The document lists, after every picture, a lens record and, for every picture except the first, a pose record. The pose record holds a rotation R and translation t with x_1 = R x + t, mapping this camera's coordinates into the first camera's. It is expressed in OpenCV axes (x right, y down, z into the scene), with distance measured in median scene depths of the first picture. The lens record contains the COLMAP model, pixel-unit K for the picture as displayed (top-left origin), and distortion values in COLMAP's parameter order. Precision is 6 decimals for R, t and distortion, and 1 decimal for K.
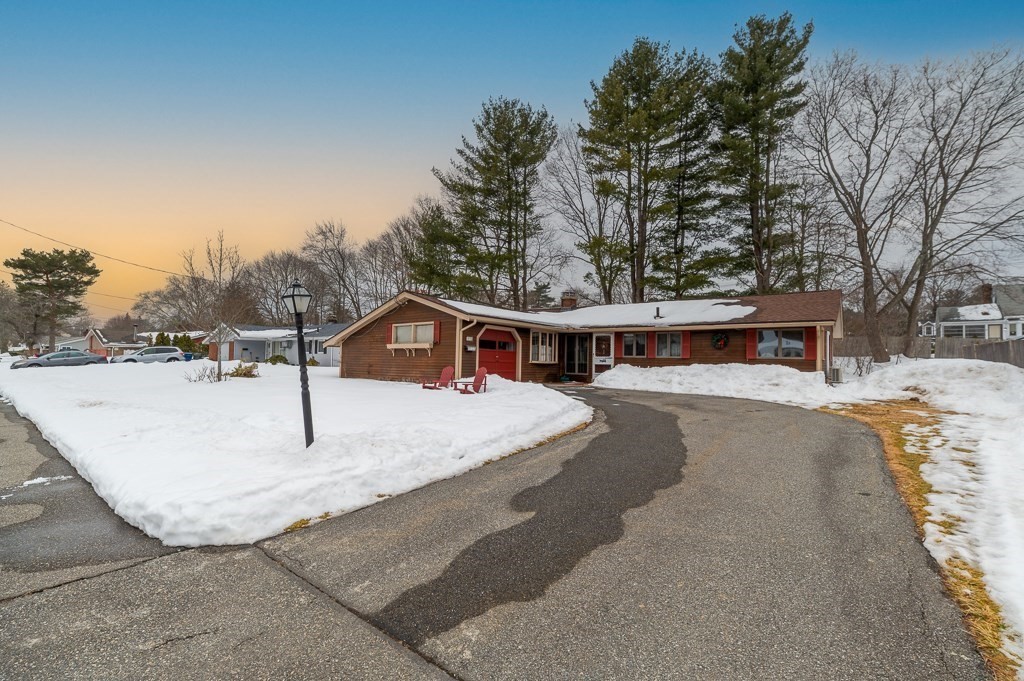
lens RADIAL K [[445.2, 0, 518.1], [0, 445.2, 341.0], [0, 0, 1]] dist [0.004306, 0.000501]
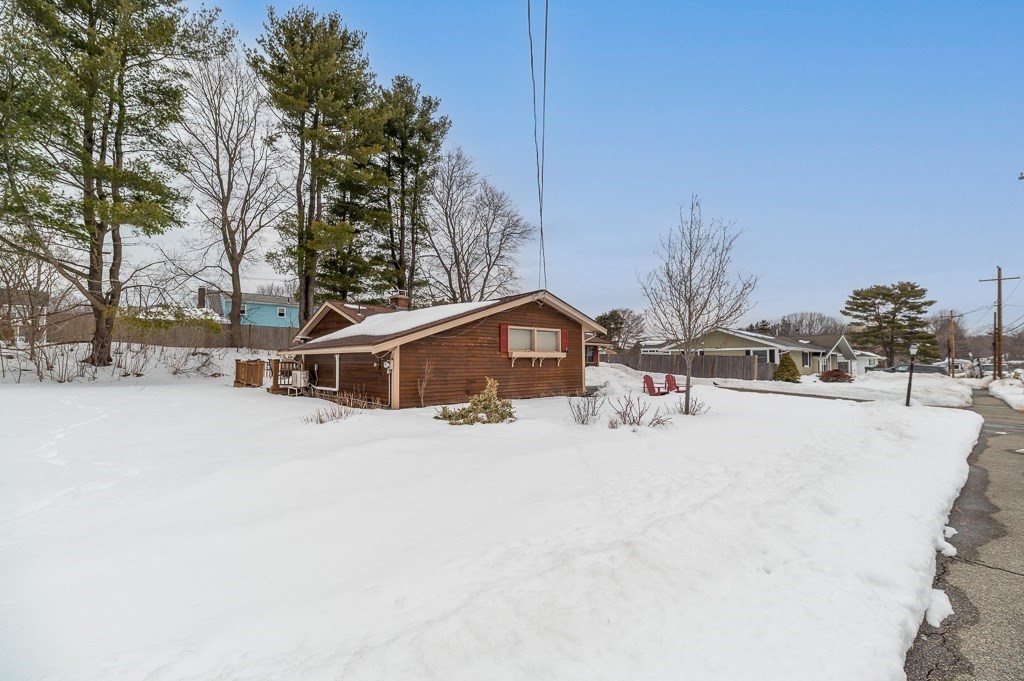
lens RADIAL K [[445.2, 0, 518.4], [0, 445.2, 343.6], [0, 0, 1]] dist [0.004306, 0.000501]
pose [[0.153217, 0.026658, 0.987833, -0.854455], [-0.043830, 0.998836, -0.020156, 0.006804], [-0.987220, -0.040209, 0.154207, 0.703759]]
